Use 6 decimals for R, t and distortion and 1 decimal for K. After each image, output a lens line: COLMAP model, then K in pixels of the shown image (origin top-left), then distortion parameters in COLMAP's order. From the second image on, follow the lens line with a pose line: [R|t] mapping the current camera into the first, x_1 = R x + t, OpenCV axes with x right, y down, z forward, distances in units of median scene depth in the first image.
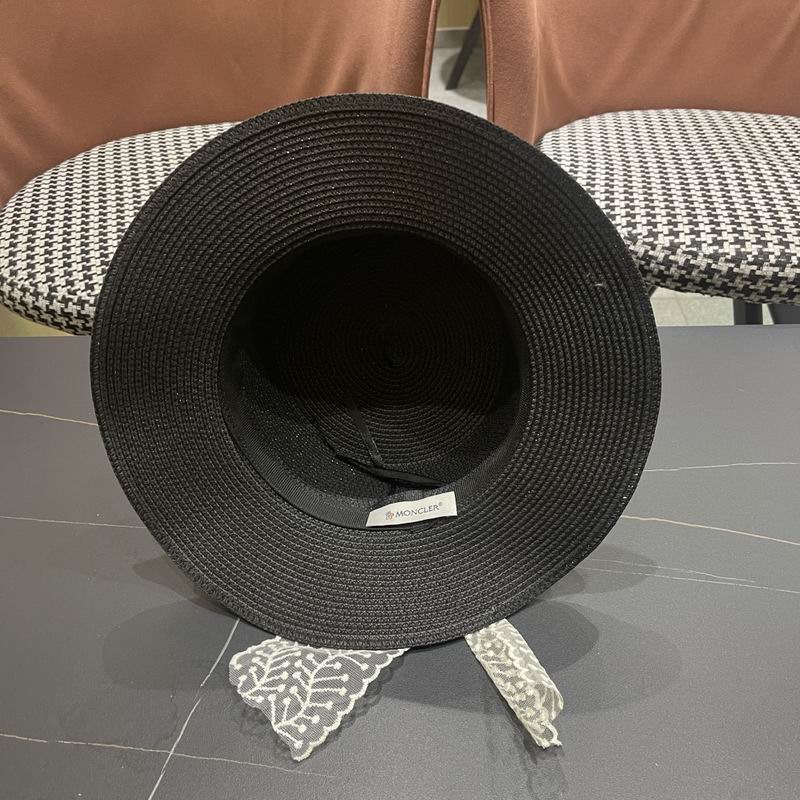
lens RADIAL K [[821.6, 0, 394.6], [0, 821.6, 407.5], [0, 0, 1]] dist [0.014790, 0.000000]
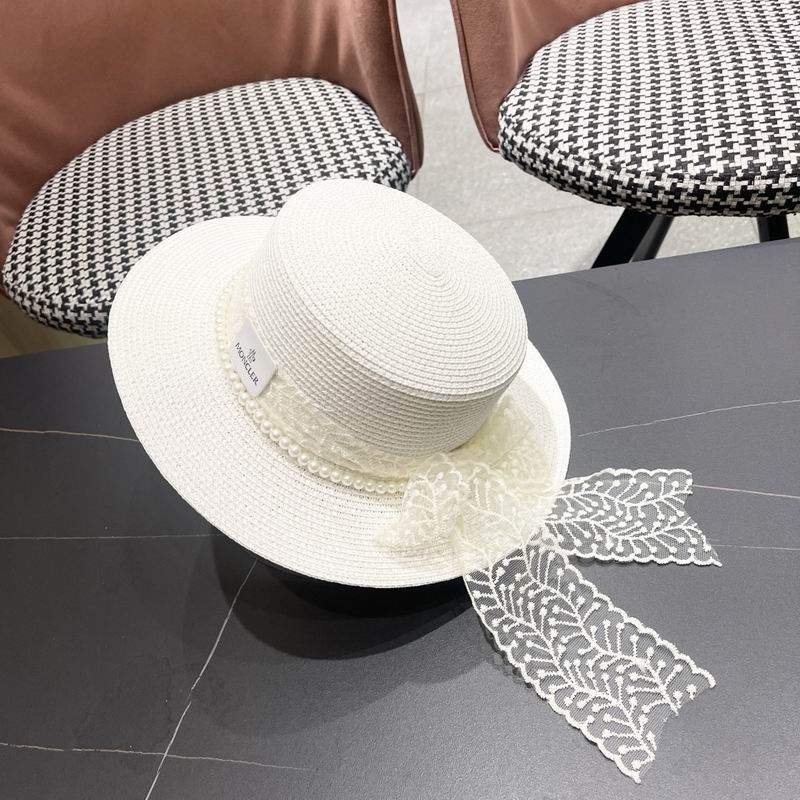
lens RADIAL K [[821.6, 0, 405.6], [0, 821.6, 404.6], [0, 0, 1]] dist [0.014790, 0.000000]
pose [[0.983558, -0.118870, -0.135955, 0.147148], [0.134097, 0.984963, 0.108934, -0.071952], [0.120961, -0.125374, 0.984708, 0.000582]]
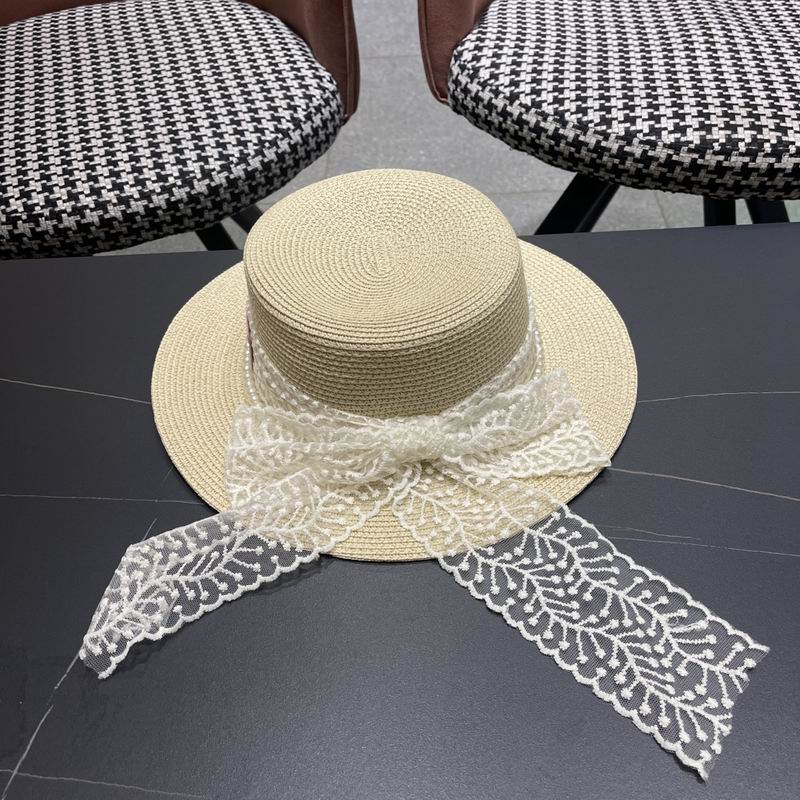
lens RADIAL K [[821.6, 0, 396.3], [0, 821.6, 408.6], [0, 0, 1]] dist [0.014790, 0.000000]
pose [[0.999348, -0.034837, 0.009504, 0.075632], [0.033303, 0.990908, 0.130355, -0.032160], [-0.013959, -0.129954, 0.991422, 0.109901]]
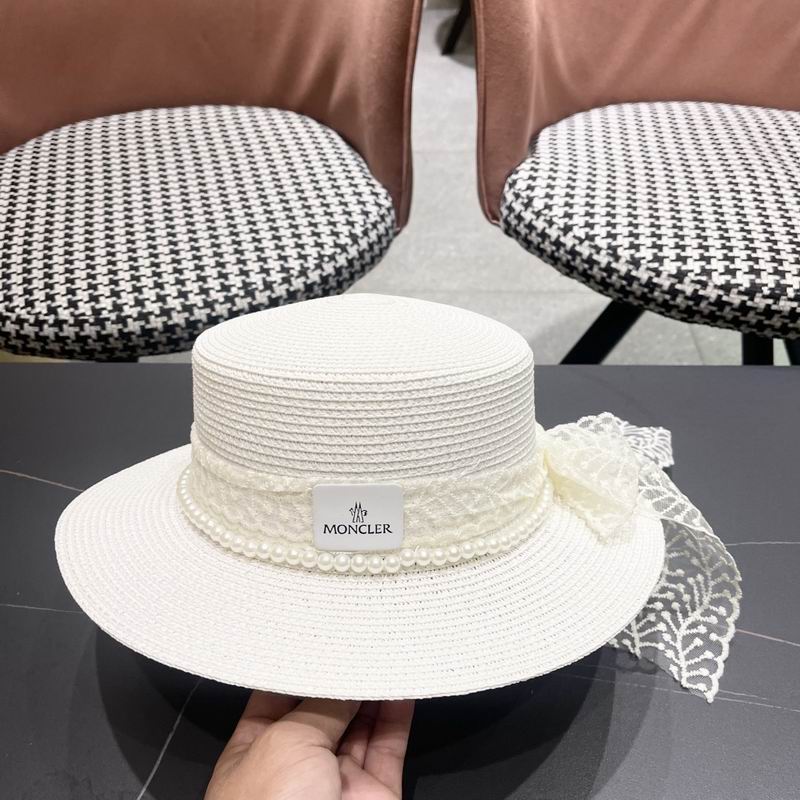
lens RADIAL K [[821.6, 0, 396.0], [0, 821.6, 405.9], [0, 0, 1]] dist [0.014790, 0.000000]
pose [[0.999831, 0.015326, 0.010143, 0.021795], [-0.015799, 0.998705, 0.048358, -0.088837], [-0.009389, -0.048510, 0.998779, 0.099257]]
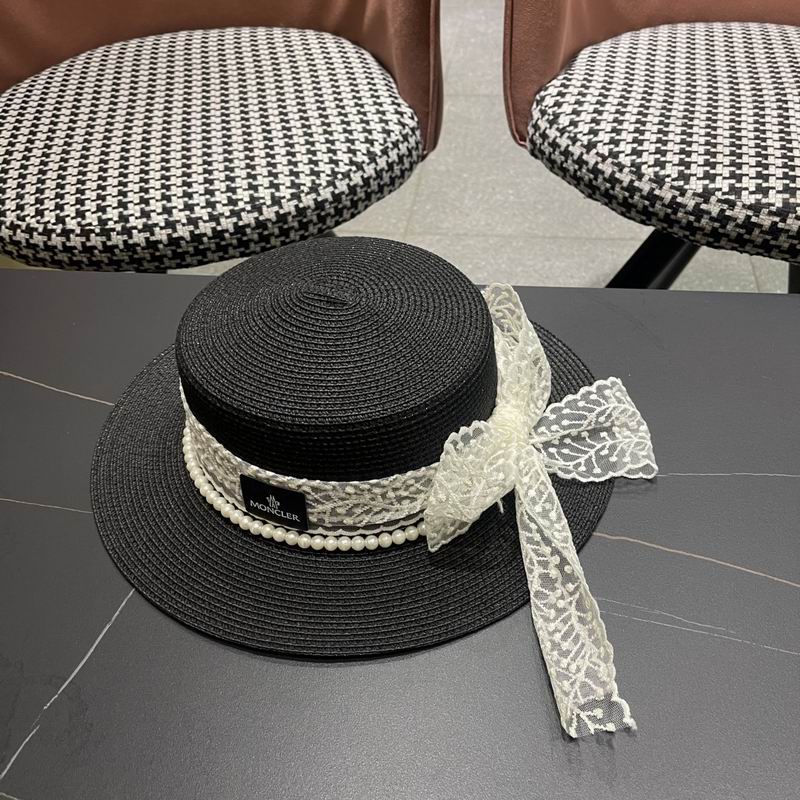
lens RADIAL K [[821.6, 0, 401.4], [0, 821.6, 404.0], [0, 0, 1]] dist [0.014790, 0.000000]
pose [[0.994776, 0.059324, -0.083071, 0.112686], [-0.051719, 0.994518, 0.090881, -0.043353], [0.088007, -0.086110, 0.992391, 0.132281]]
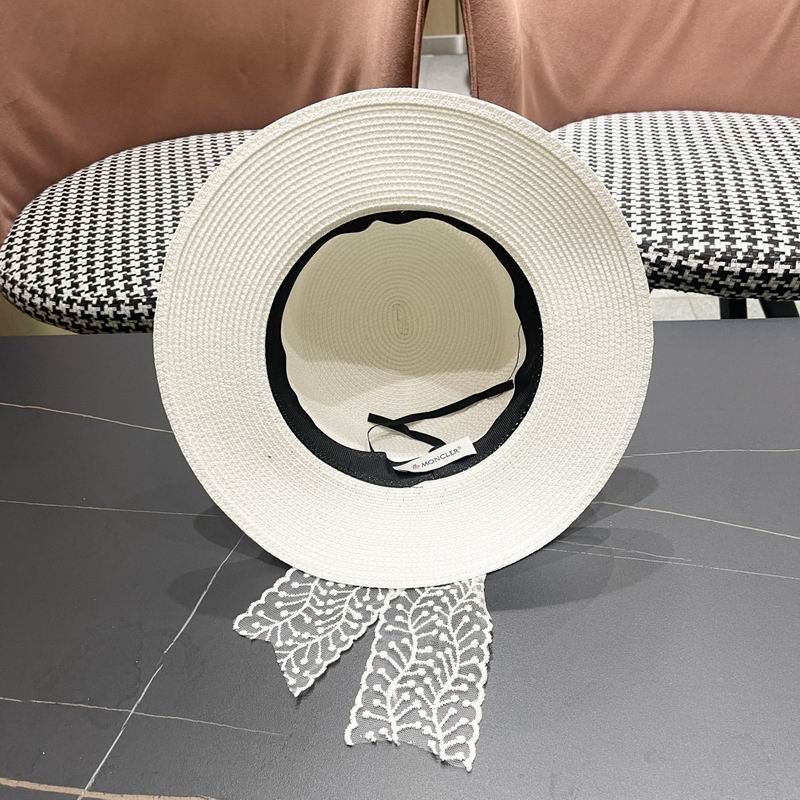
lens RADIAL K [[821.6, 0, 409.1], [0, 821.6, 409.0], [0, 0, 1]] dist [0.014790, 0.000000]
pose [[0.999282, -0.002842, -0.037777, 0.078468], [0.002692, 0.999988, -0.004002, 0.014348], [0.037788, 0.003898, 0.999278, -0.042846]]
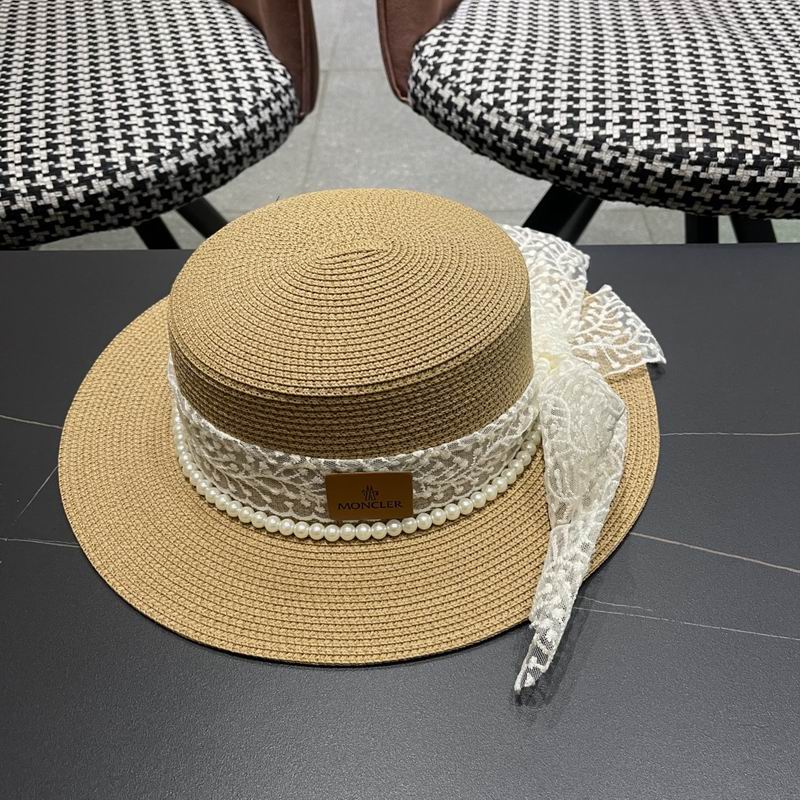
lens RADIAL K [[821.6, 0, 409.2], [0, 821.6, 398.1], [0, 0, 1]] dist [0.014790, 0.000000]
pose [[0.999629, 0.000796, 0.027240, 0.137717], [-0.003349, 0.995584, 0.093810, -0.025791], [-0.027045, -0.093867, 0.995217, 0.207704]]
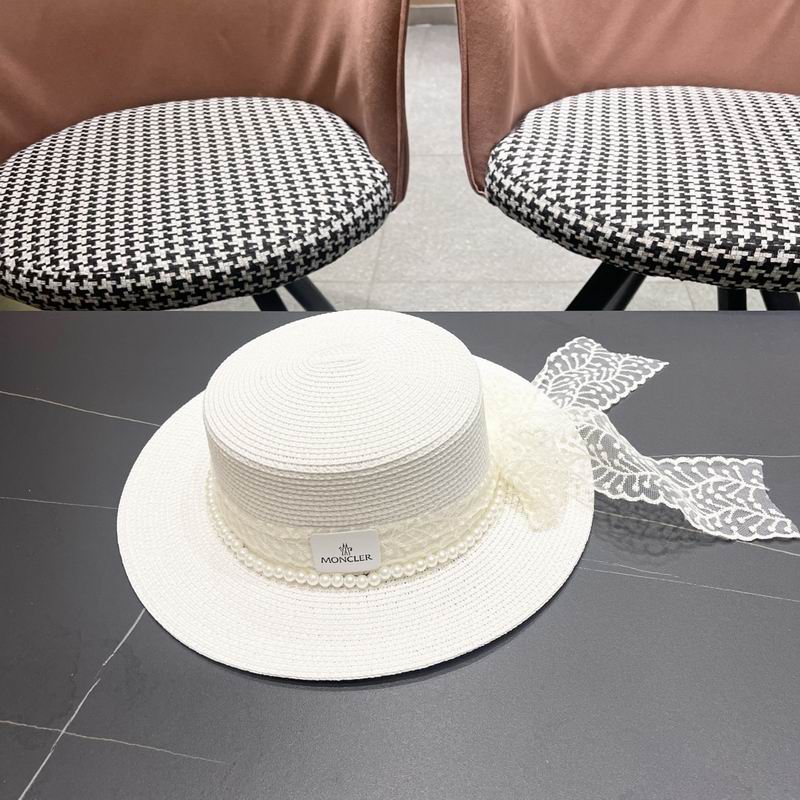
lens RADIAL K [[821.6, 0, 398.2], [0, 821.6, 403.3], [0, 0, 1]] dist [0.014790, 0.000000]
pose [[0.998897, 0.020971, -0.042012, 0.096079], [-0.020171, 0.999609, 0.019374, -0.002706], [0.042402, -0.018505, 0.998929, 0.015768]]
